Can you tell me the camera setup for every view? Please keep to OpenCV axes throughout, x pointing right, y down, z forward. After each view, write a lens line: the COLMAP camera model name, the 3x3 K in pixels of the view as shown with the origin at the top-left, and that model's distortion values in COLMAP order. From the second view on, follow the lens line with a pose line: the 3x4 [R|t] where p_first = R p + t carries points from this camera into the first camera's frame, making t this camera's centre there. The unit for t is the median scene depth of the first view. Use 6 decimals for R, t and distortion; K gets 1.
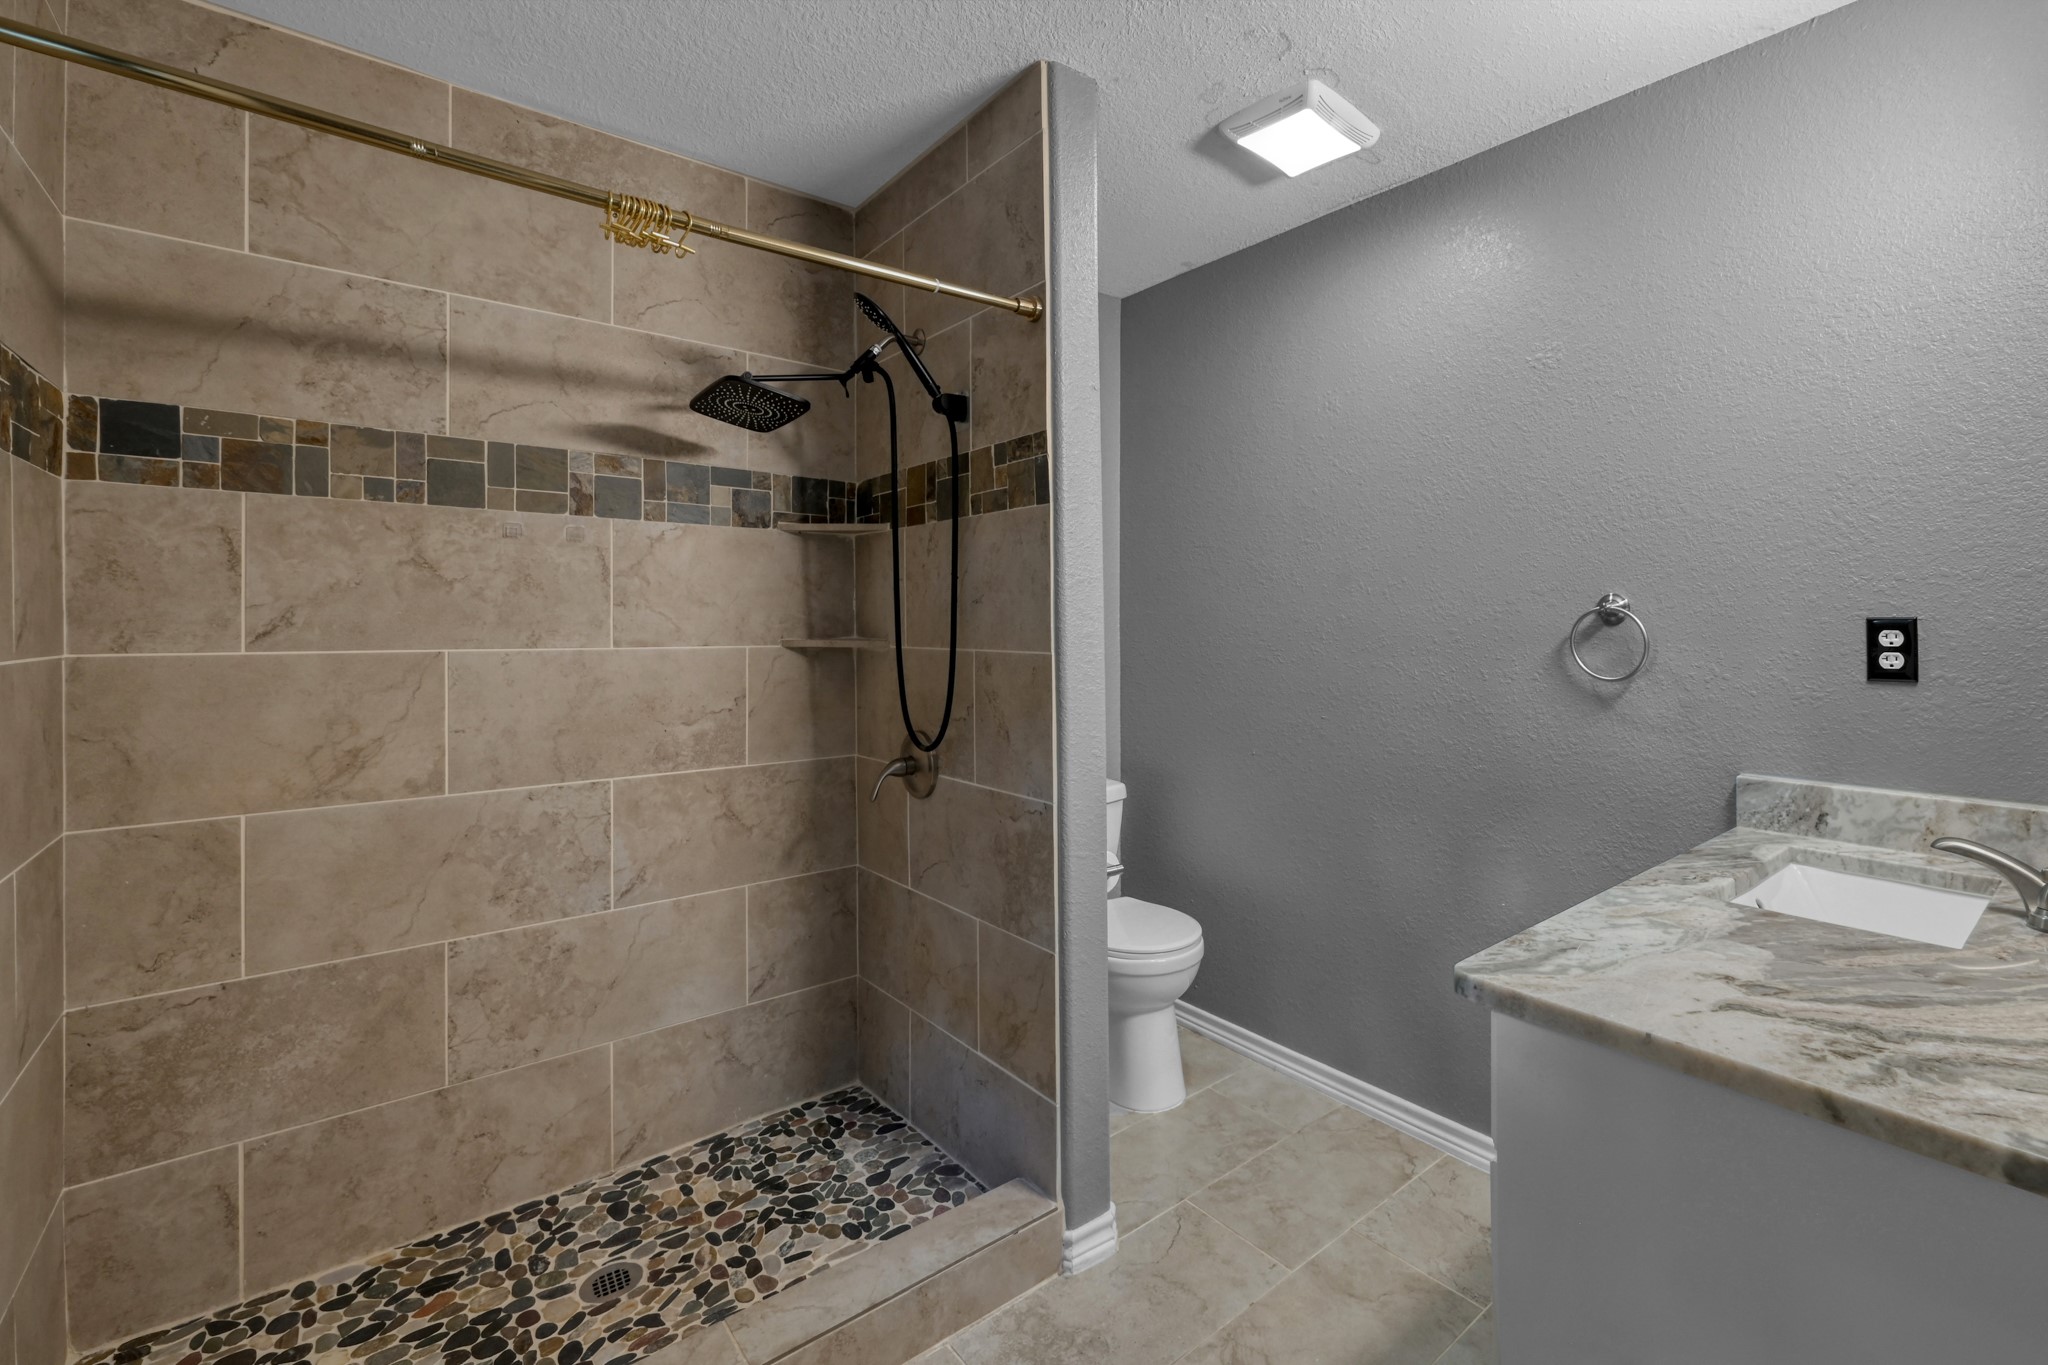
lens RADIAL K [[881.8, 0, 1122.3], [0, 881.8, 593.5], [0, 0, 1]] dist [-0.002570, 0.000815]
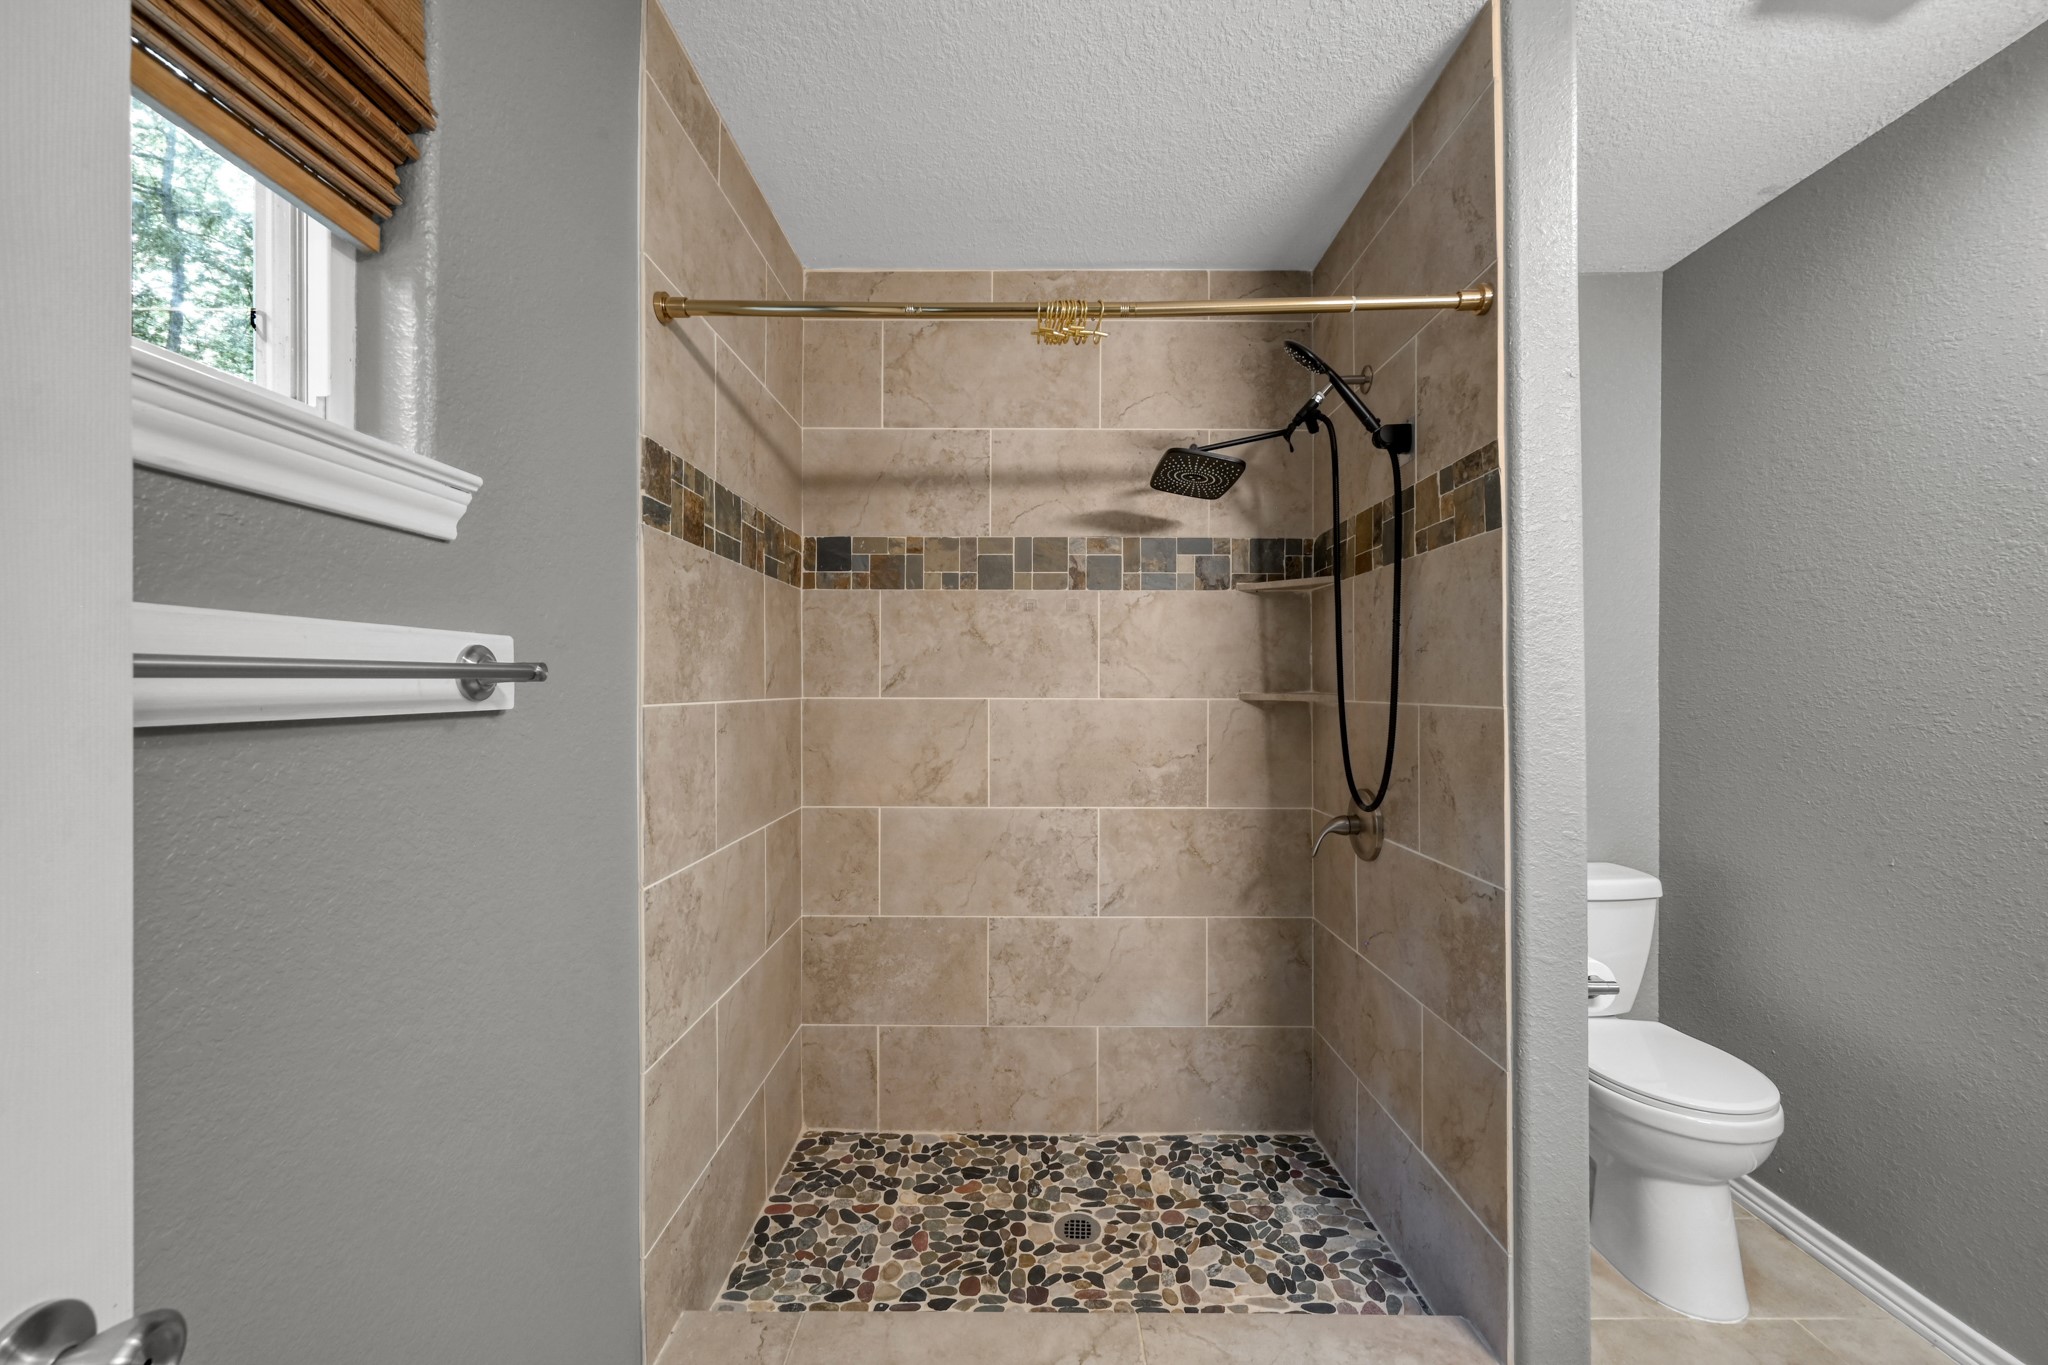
lens RADIAL K [[804.6, 0, 1020.4], [0, 804.6, 675.7], [0, 0, 1]] dist [0.000657, -0.000480]
pose [[0.754793, -0.007883, -0.655915, 0.067867], [0.022028, 0.999668, 0.013335, 0.016551], [0.655593, -0.024514, 0.754717, 0.125342]]
